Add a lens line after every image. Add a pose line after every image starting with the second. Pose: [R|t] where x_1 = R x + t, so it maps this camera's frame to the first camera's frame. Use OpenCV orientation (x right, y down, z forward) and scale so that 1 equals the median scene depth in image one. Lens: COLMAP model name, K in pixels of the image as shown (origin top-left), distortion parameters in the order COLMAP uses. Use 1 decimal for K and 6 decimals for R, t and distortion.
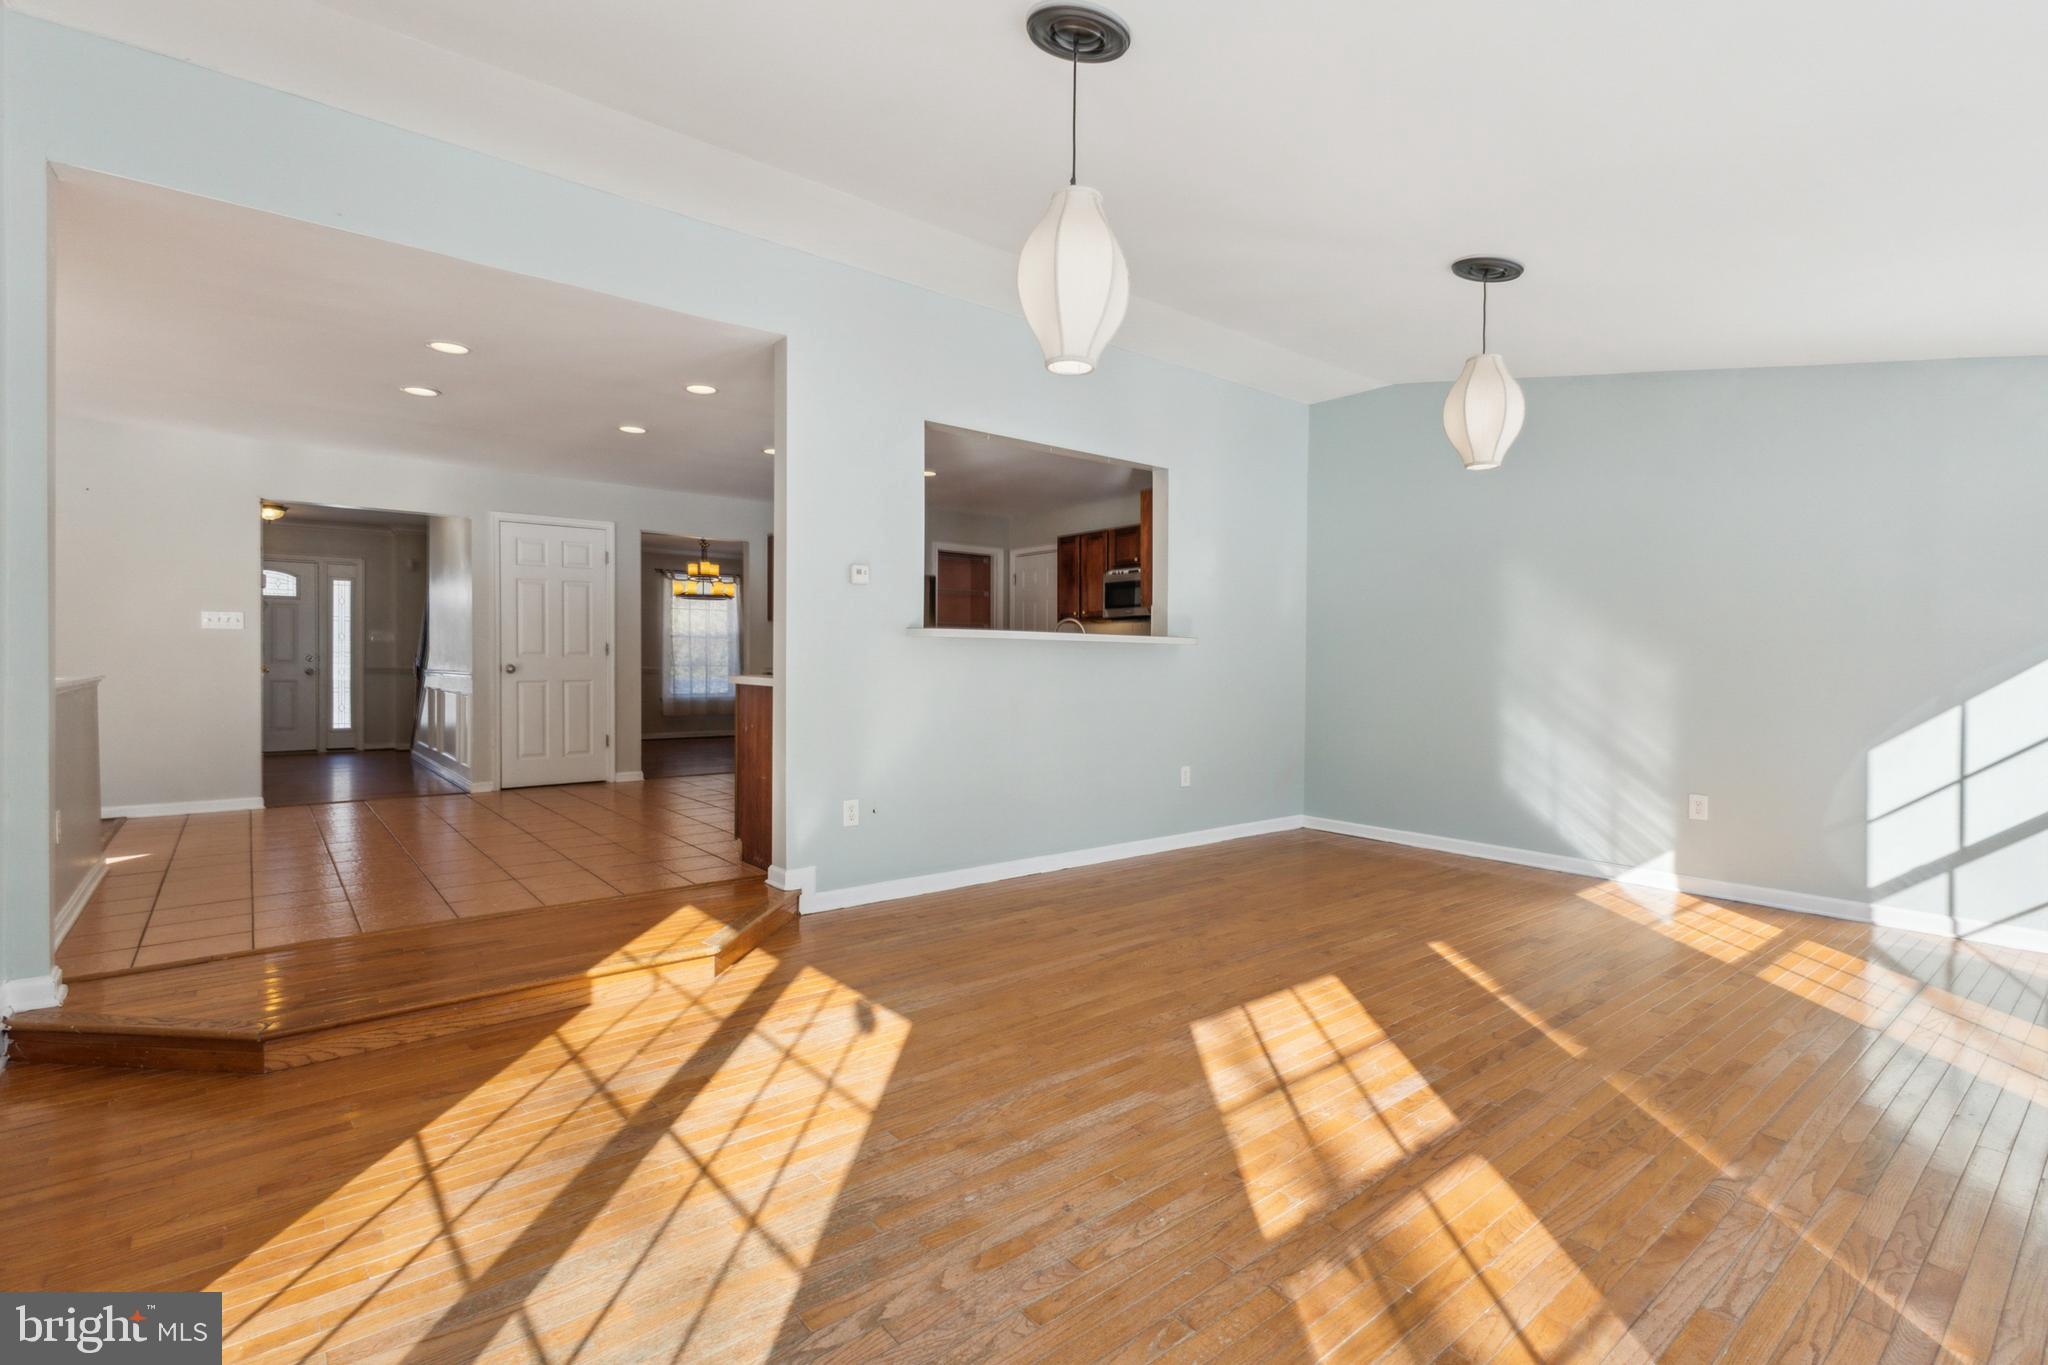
lens RADIAL K [[936.0, 0, 1013.5], [0, 936.0, 675.9], [0, 0, 1]] dist [0.006569, -0.000563]
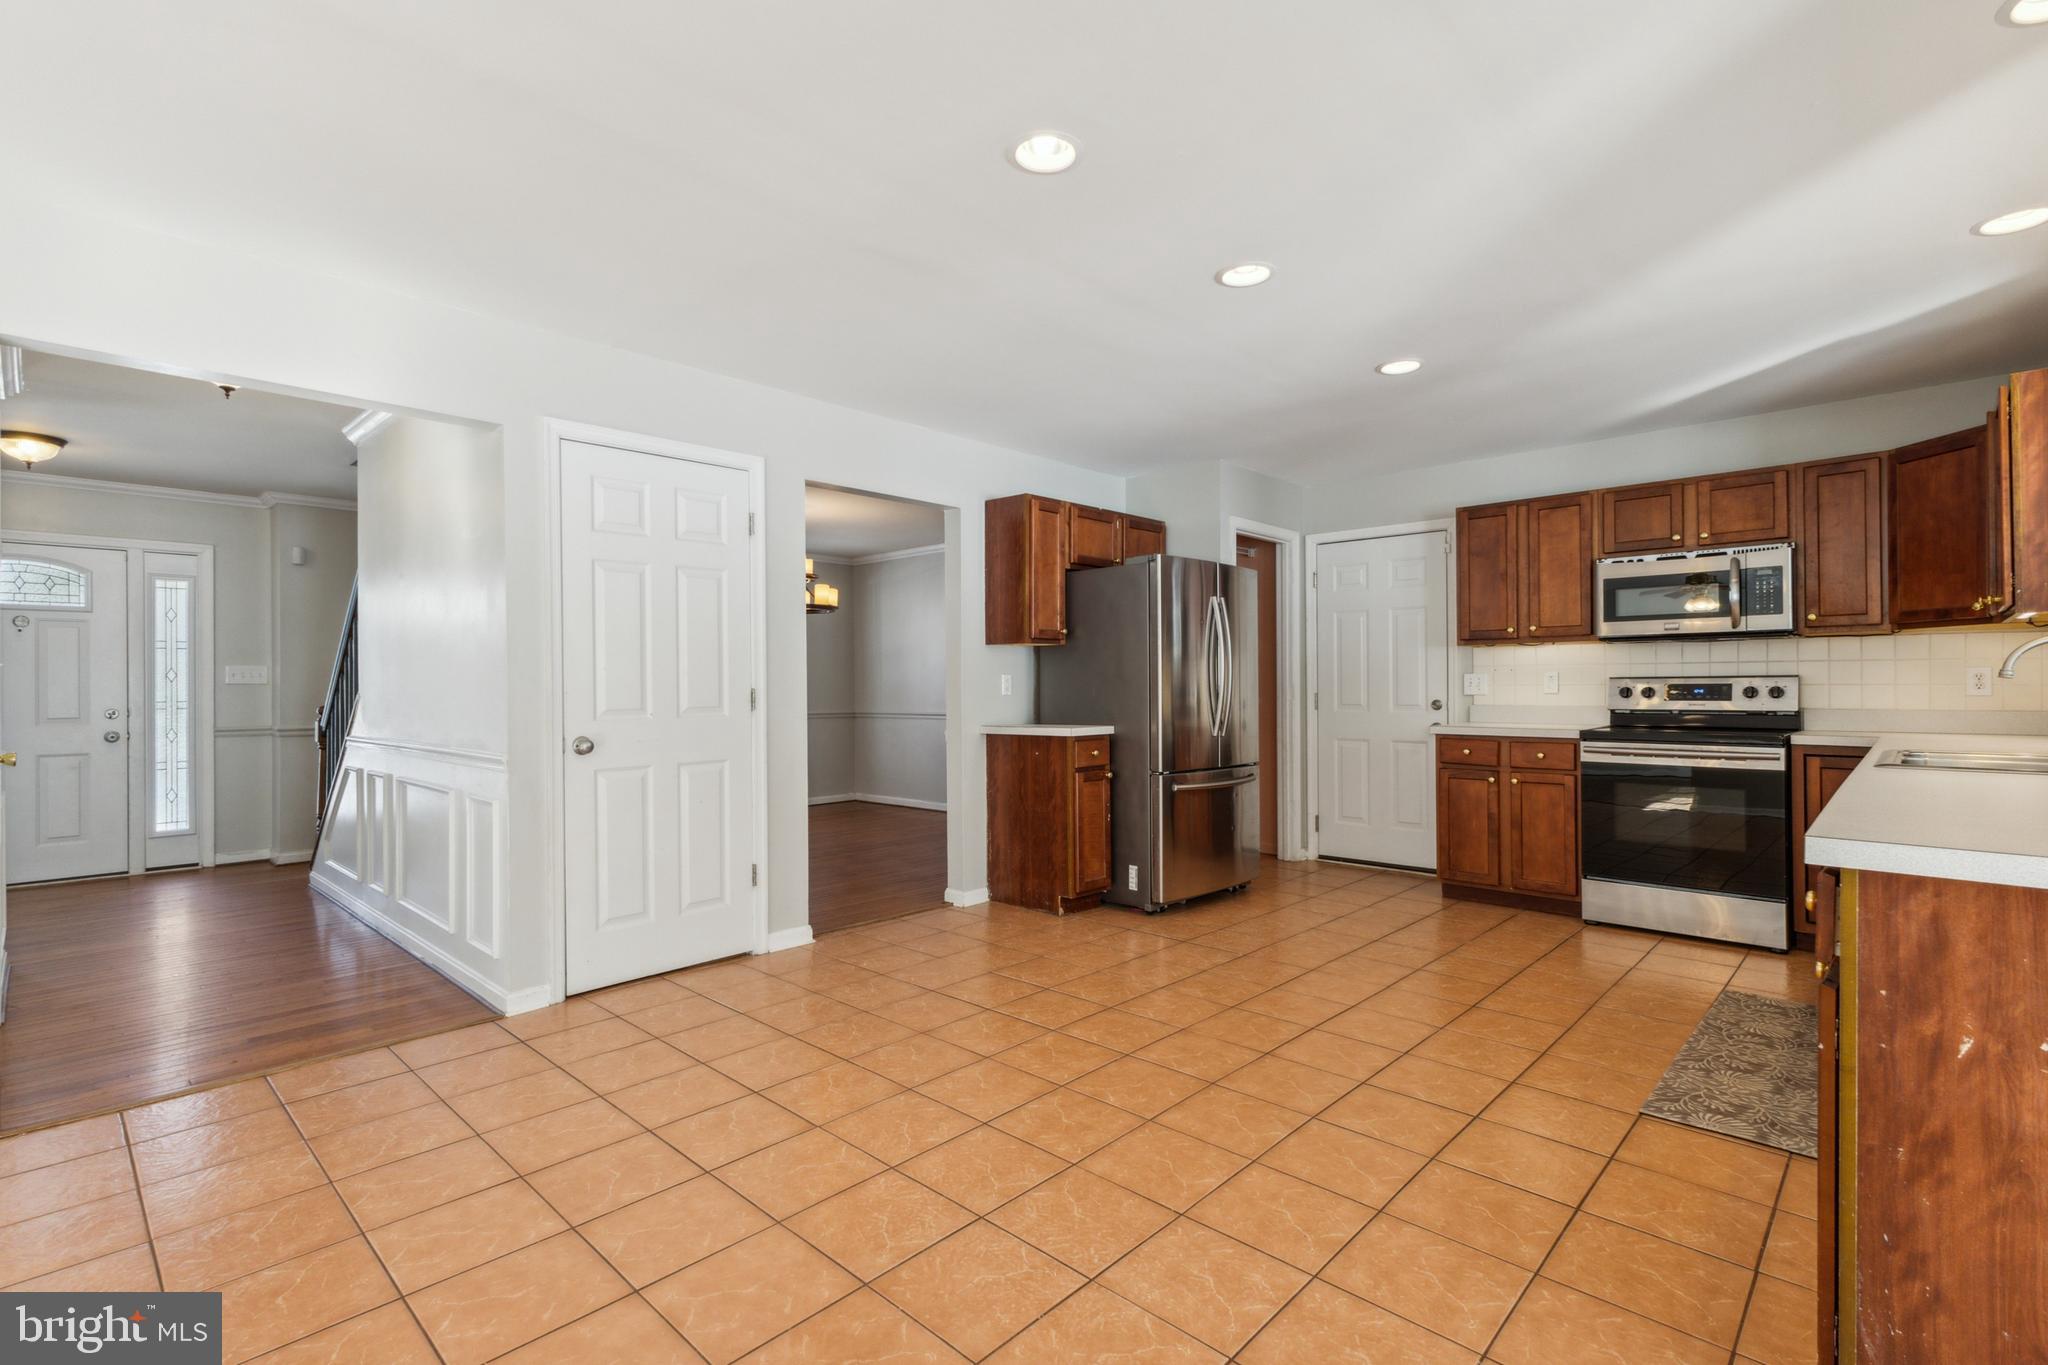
lens RADIAL K [[936.0, 0, 1018.3], [0, 936.0, 692.6], [0, 0, 1]] dist [0.006569, -0.000563]
pose [[0.991620, -0.010180, 0.128785, -0.305649], [0.011488, 0.999890, -0.009425, -0.022194], [-0.128675, 0.010825, 0.991628, 0.399552]]
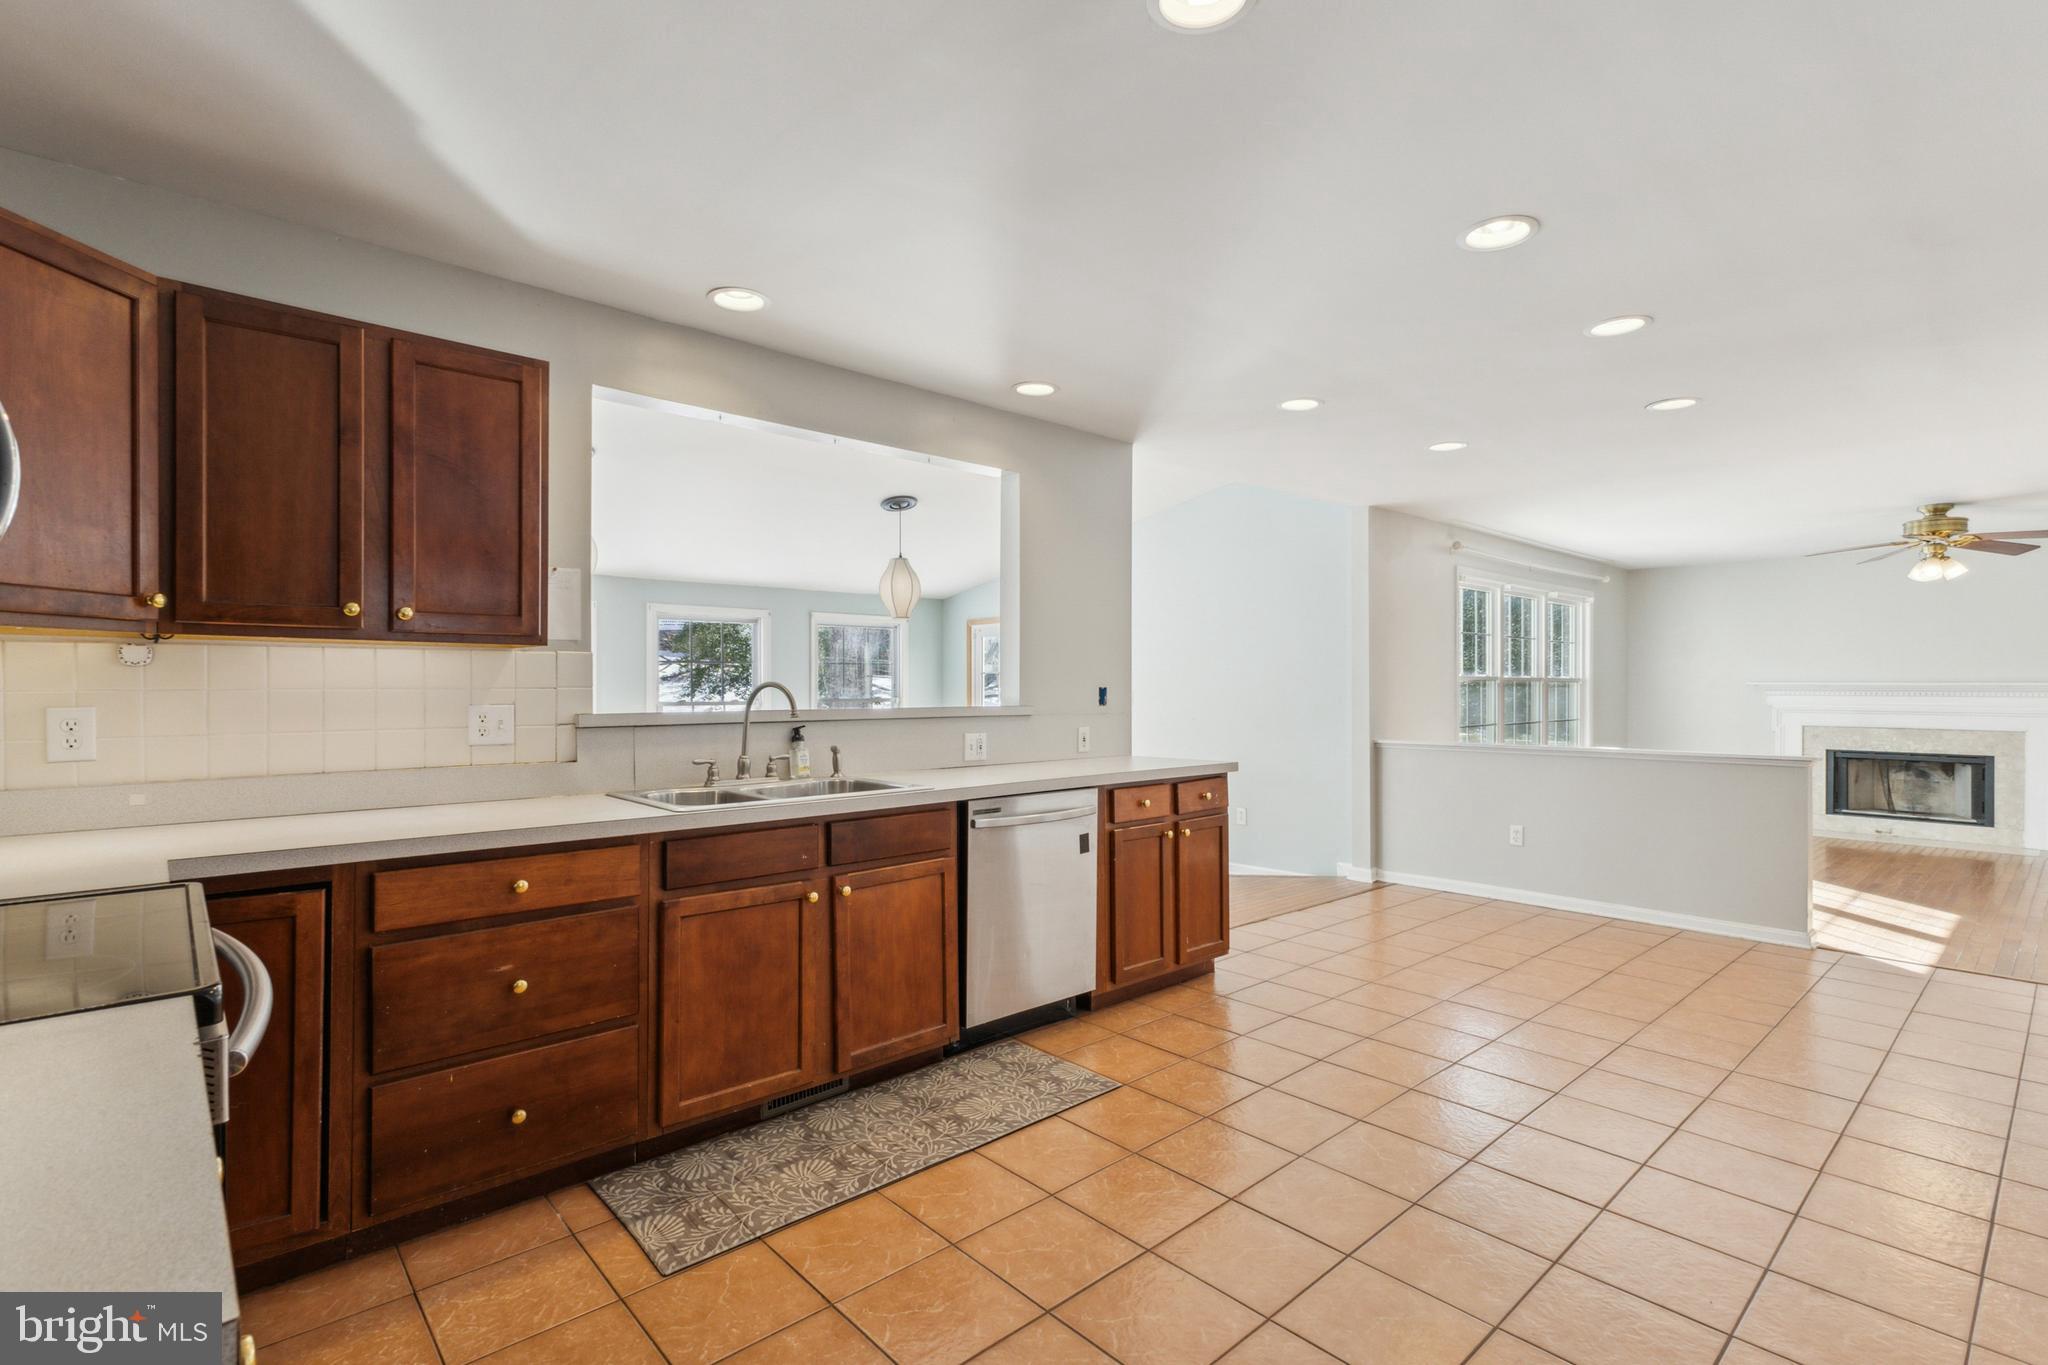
lens RADIAL K [[936.0, 0, 1022.2], [0, 936.0, 690.4], [0, 0, 1]] dist [0.006569, -0.000563]
pose [[-0.998842, -0.008438, -0.047373, -0.034750], [-0.009724, 0.999588, 0.026996, -0.044490], [0.047126, 0.027425, -0.998512, 0.979468]]
